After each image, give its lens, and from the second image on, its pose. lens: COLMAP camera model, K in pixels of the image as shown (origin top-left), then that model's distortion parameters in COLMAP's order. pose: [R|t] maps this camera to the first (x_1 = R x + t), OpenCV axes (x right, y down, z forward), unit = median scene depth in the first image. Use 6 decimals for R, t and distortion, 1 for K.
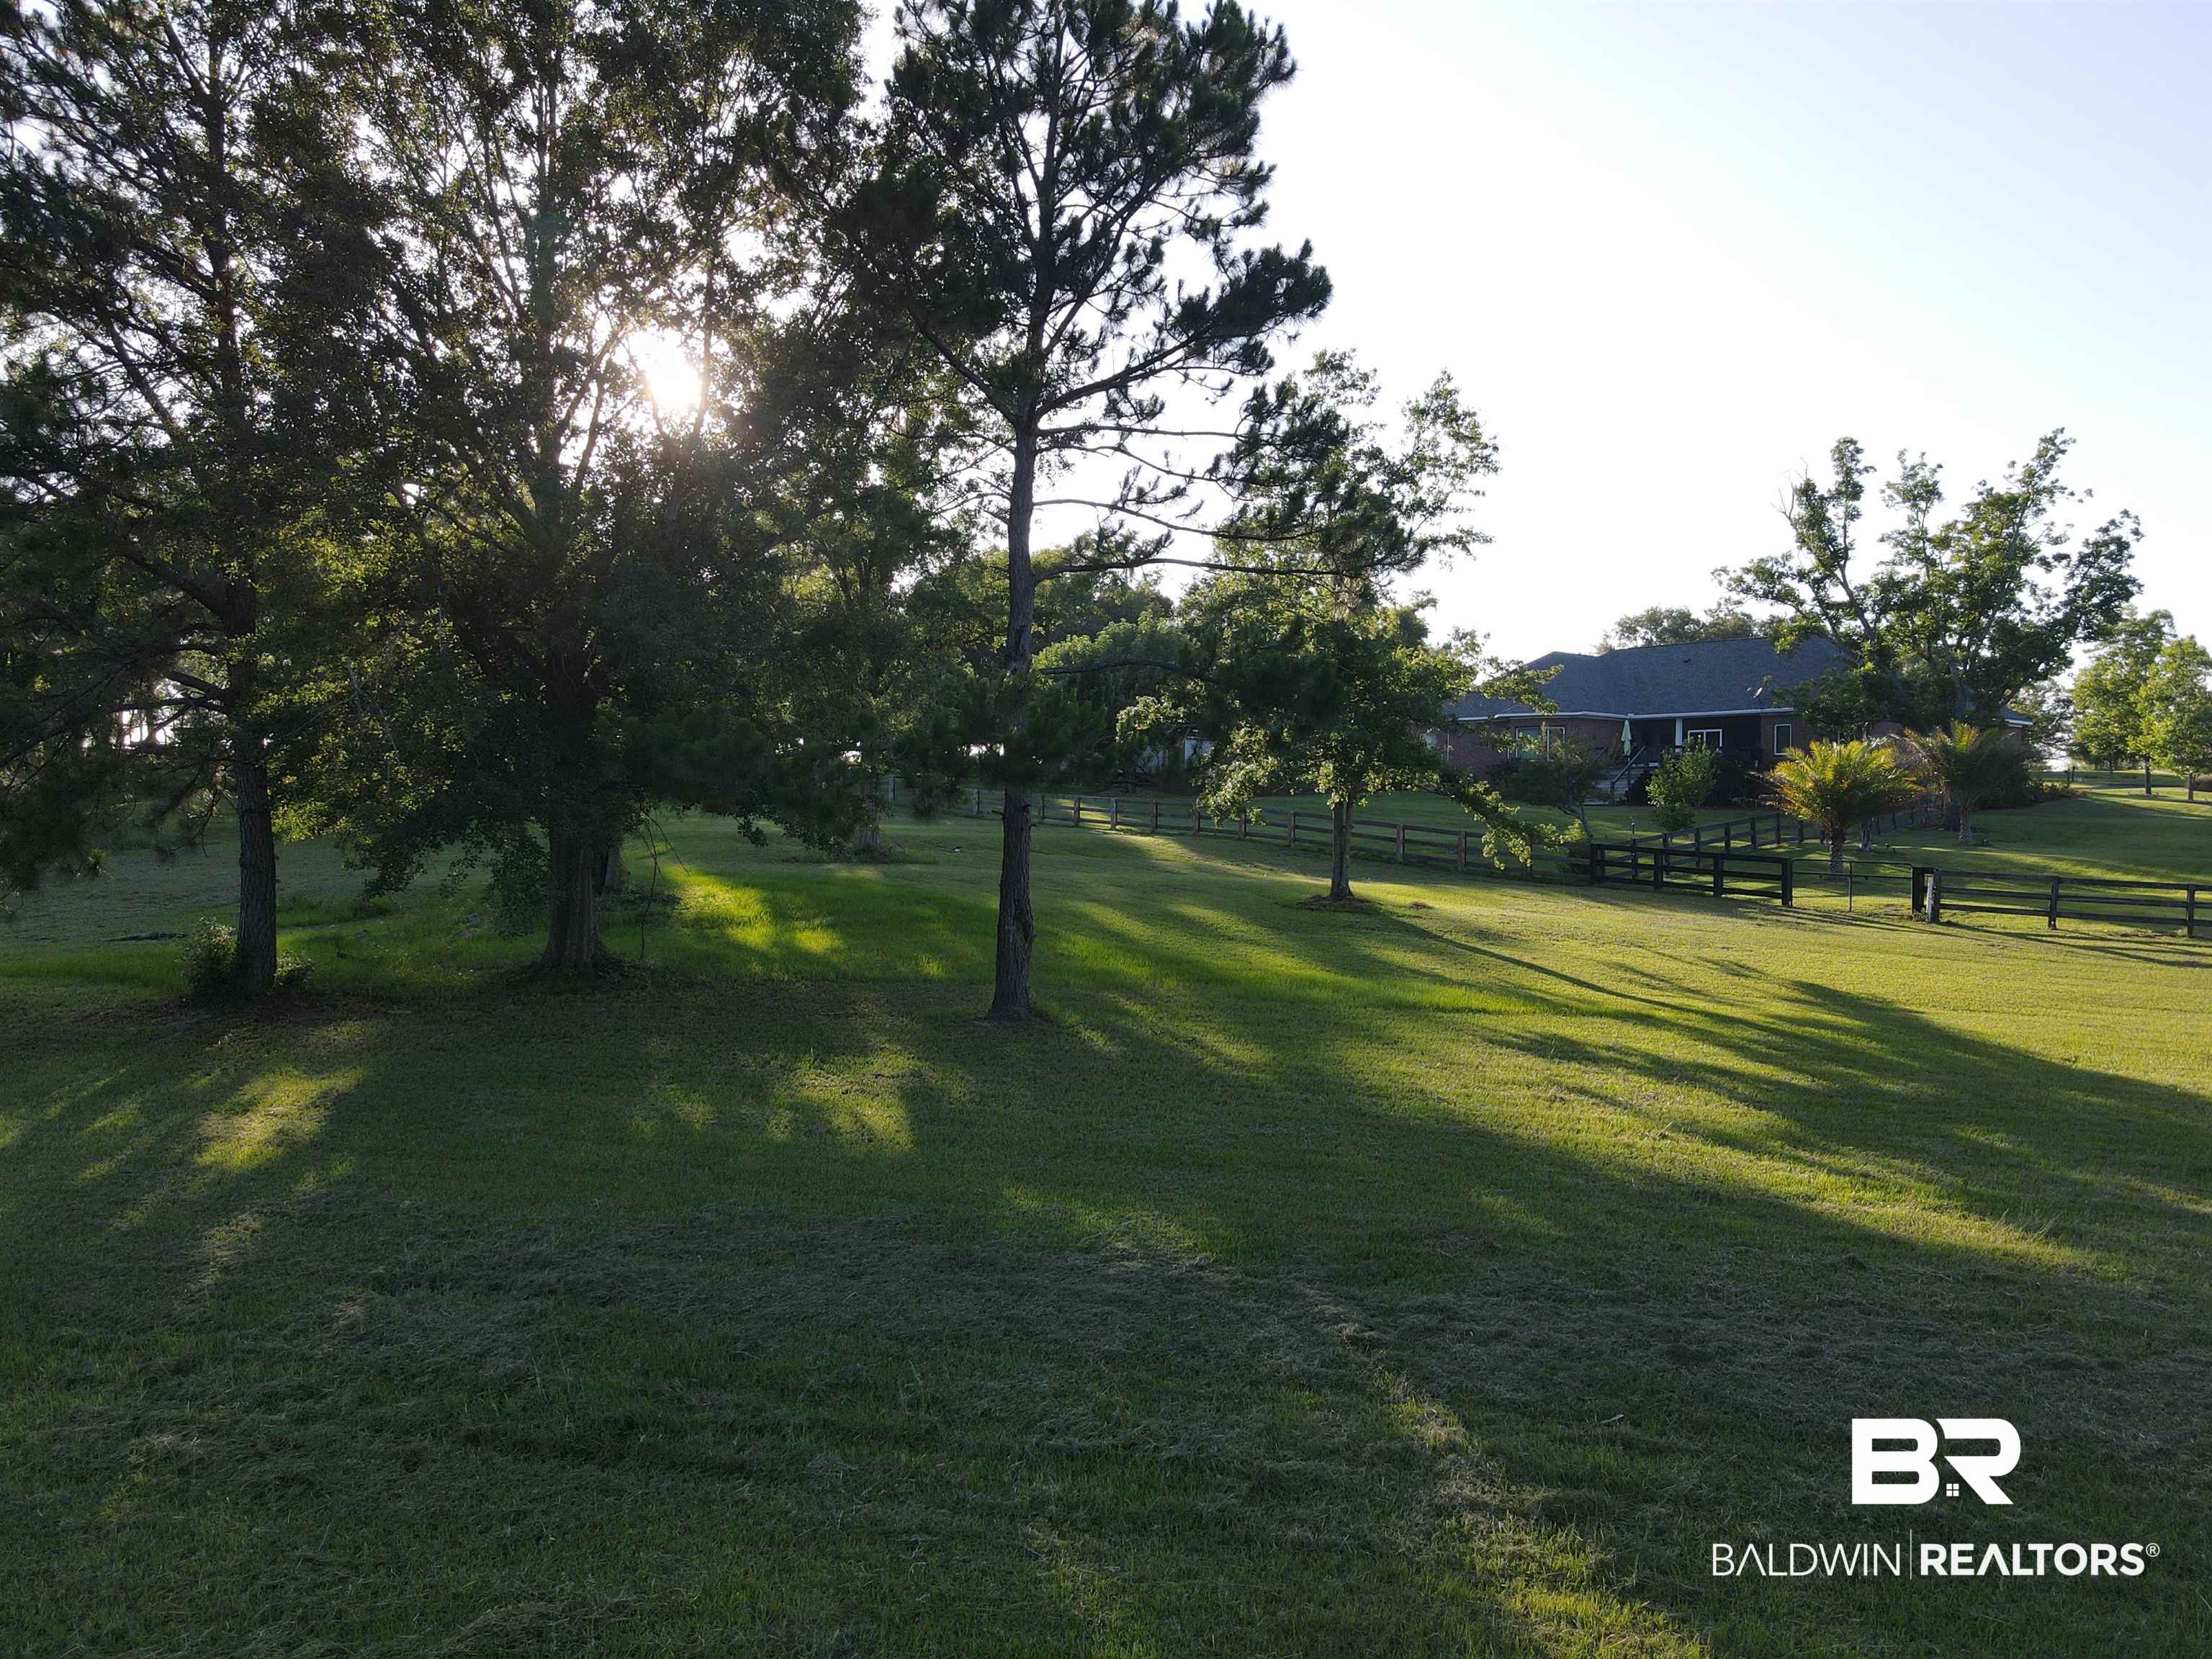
lens RADIAL K [[1619.5, 0, 1107.3], [0, 1619.5, 814.3], [0, 0, 1]] dist [-0.004292, 0.025675]
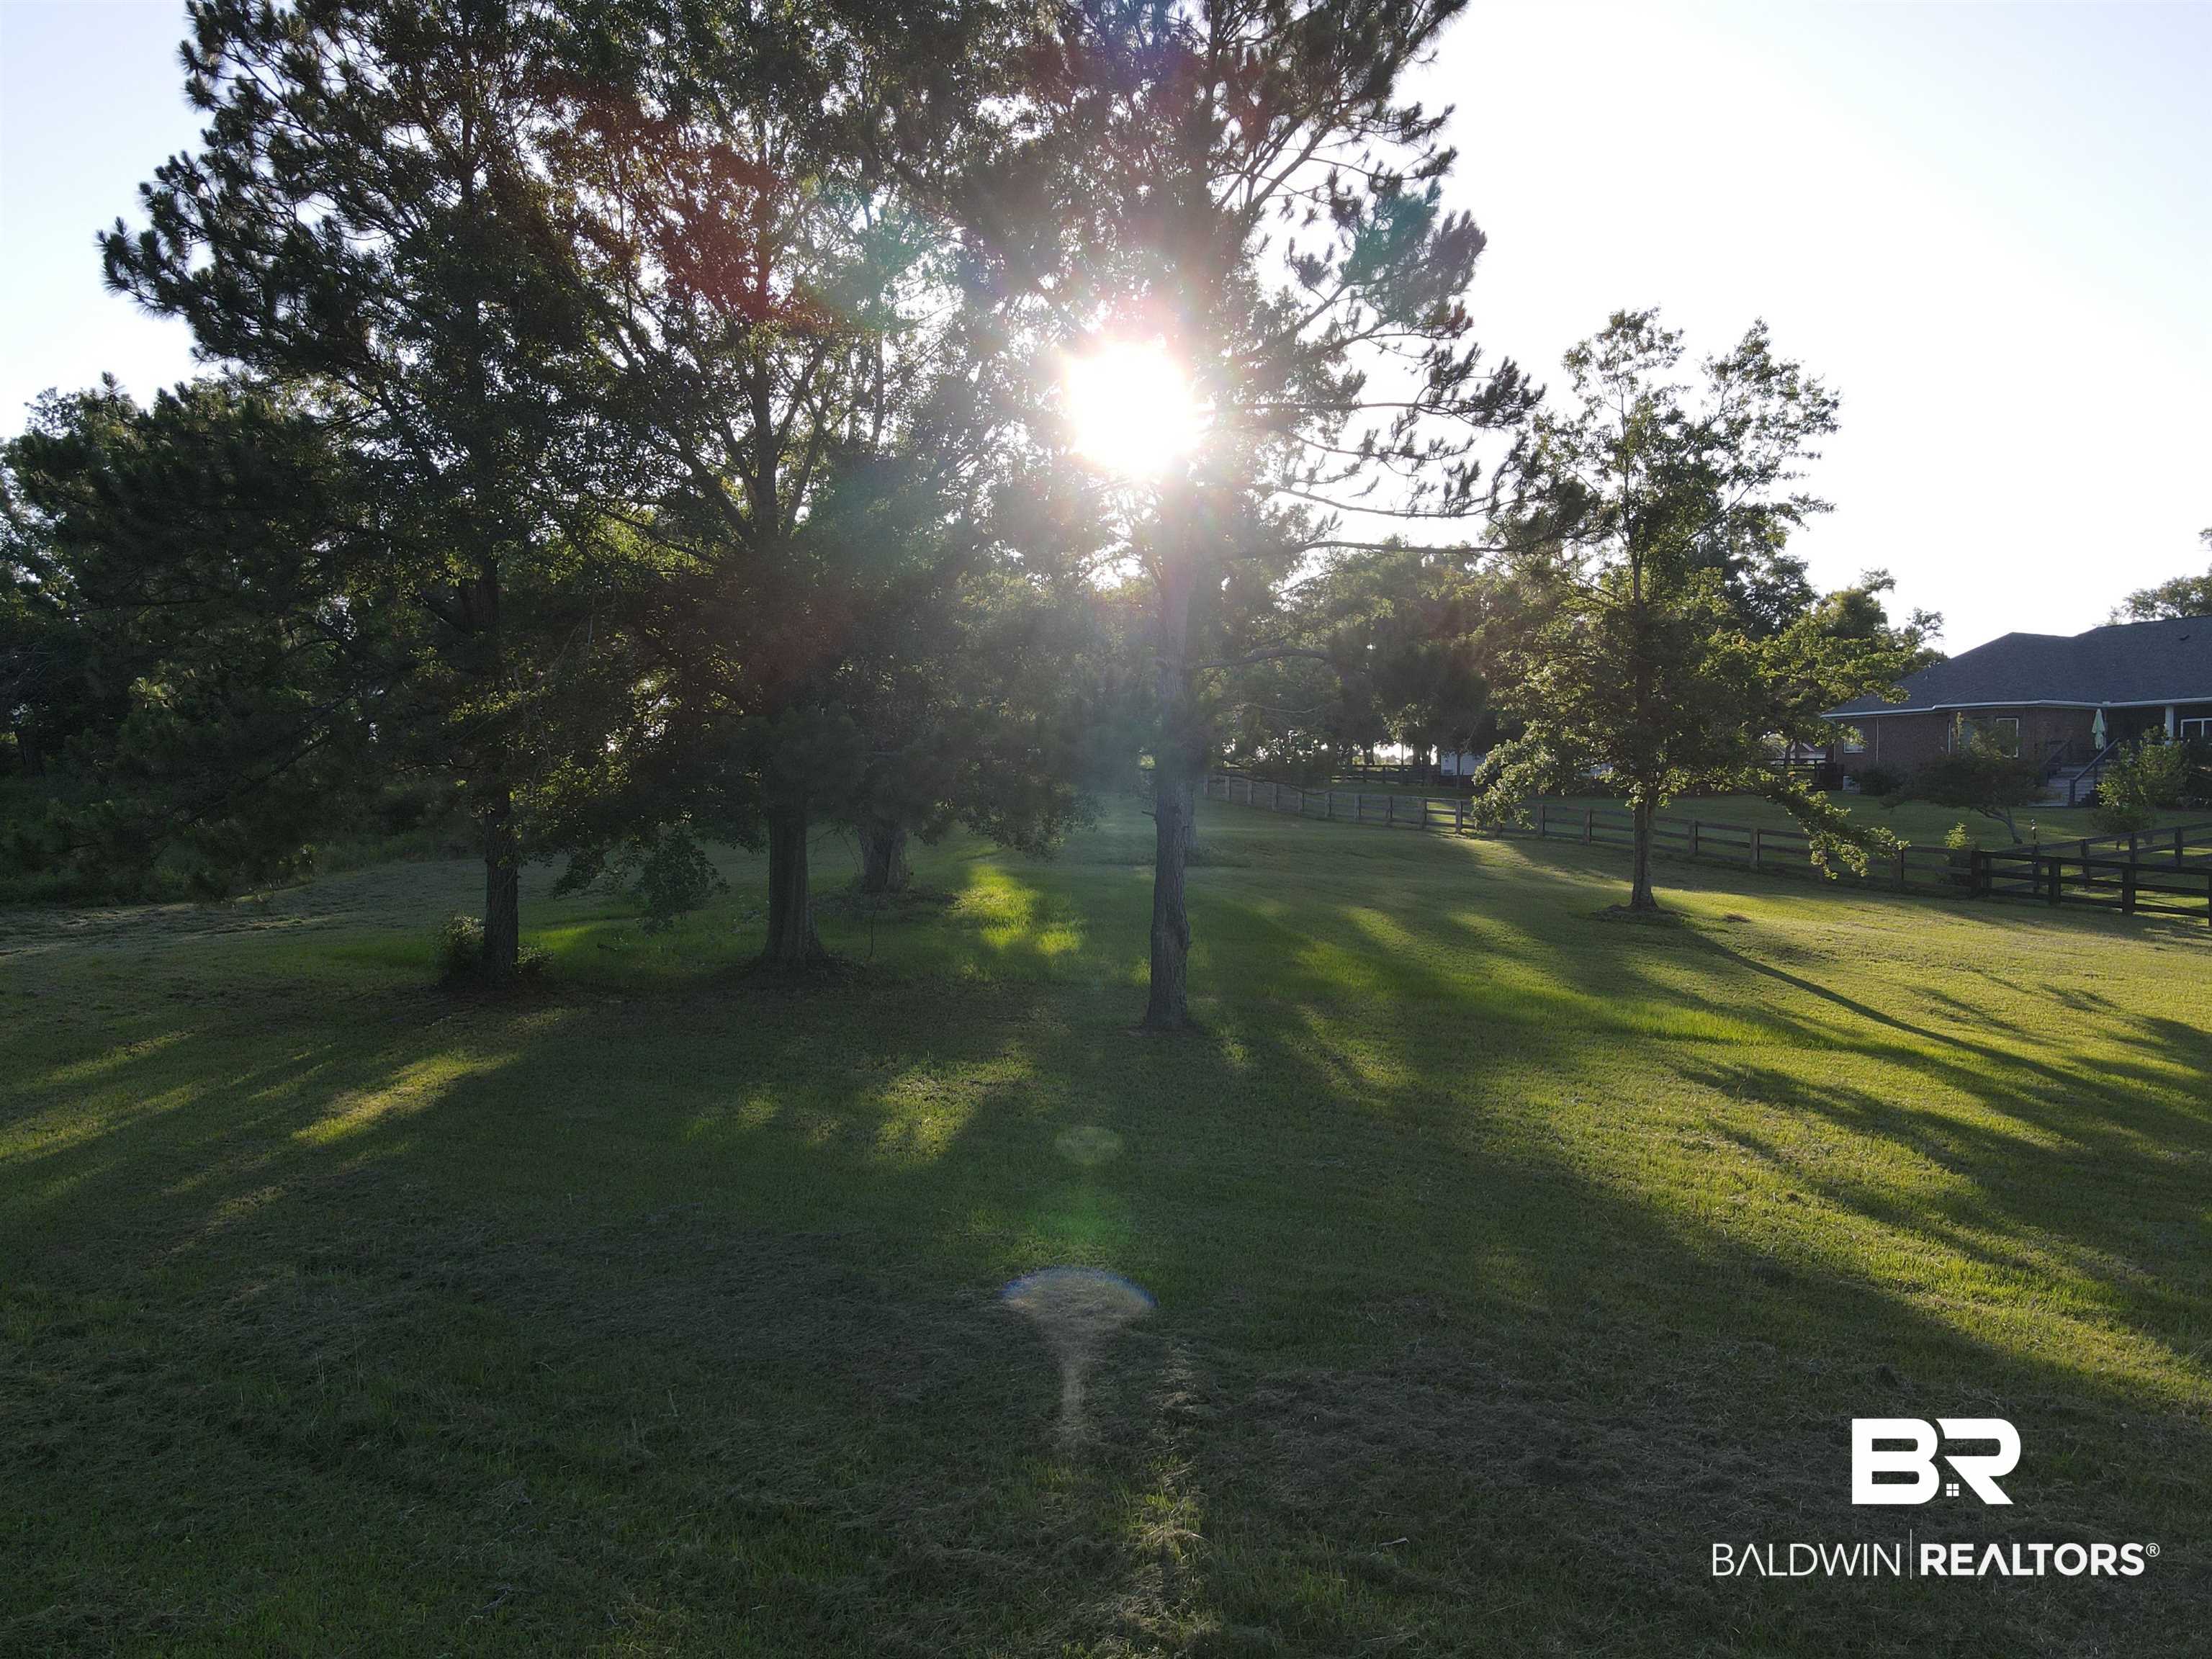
lens RADIAL K [[1619.5, 0, 1107.3], [0, 1619.5, 814.3], [0, 0, 1]] dist [-0.004292, 0.025675]
pose [[0.962783, 0.000541, -0.270275, 0.097263], [-0.001003, 0.999998, -0.001572, 0.000457], [0.270274, 0.001784, 0.962782, 0.039681]]
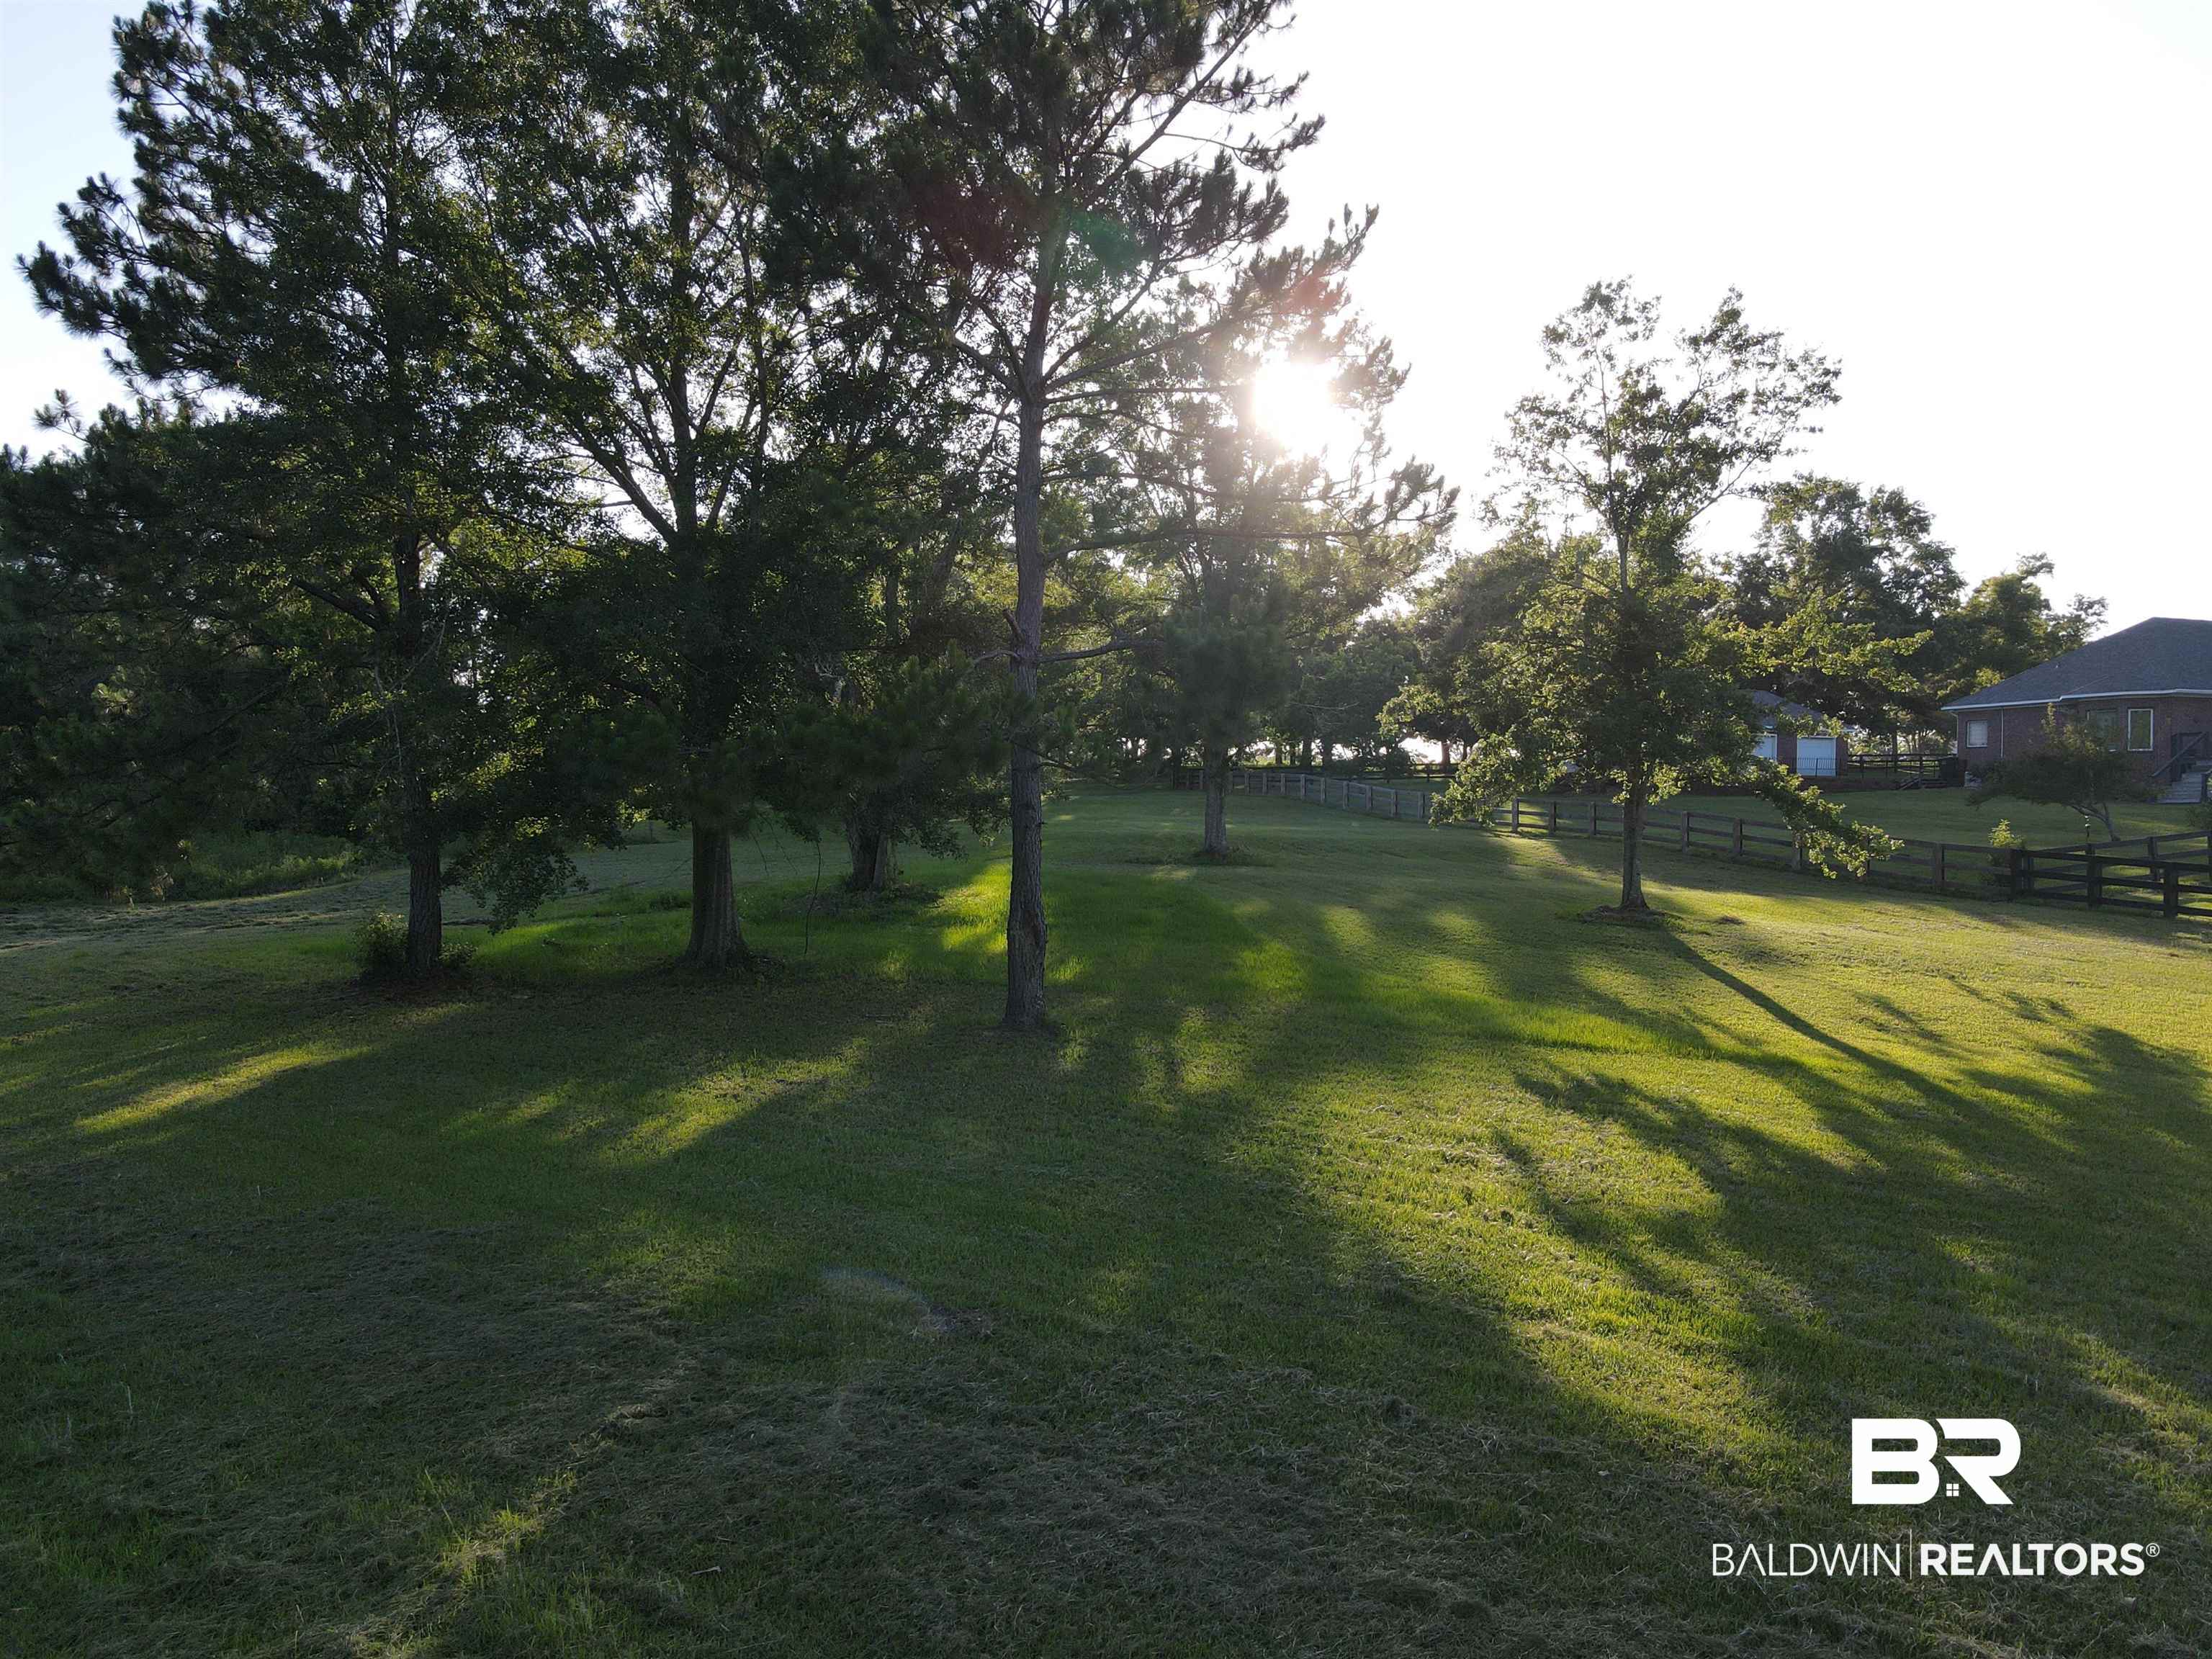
lens RADIAL K [[1614.8, 0, 1103.2], [0, 1614.8, 819.3], [0, 0, 1]] dist [0.022327, -0.003077]
pose [[0.931477, -0.000656, -0.363800, 0.191781], [0.000946, 0.999999, 0.000619, 0.002300], [0.363799, -0.000920, 0.931477, 0.083140]]
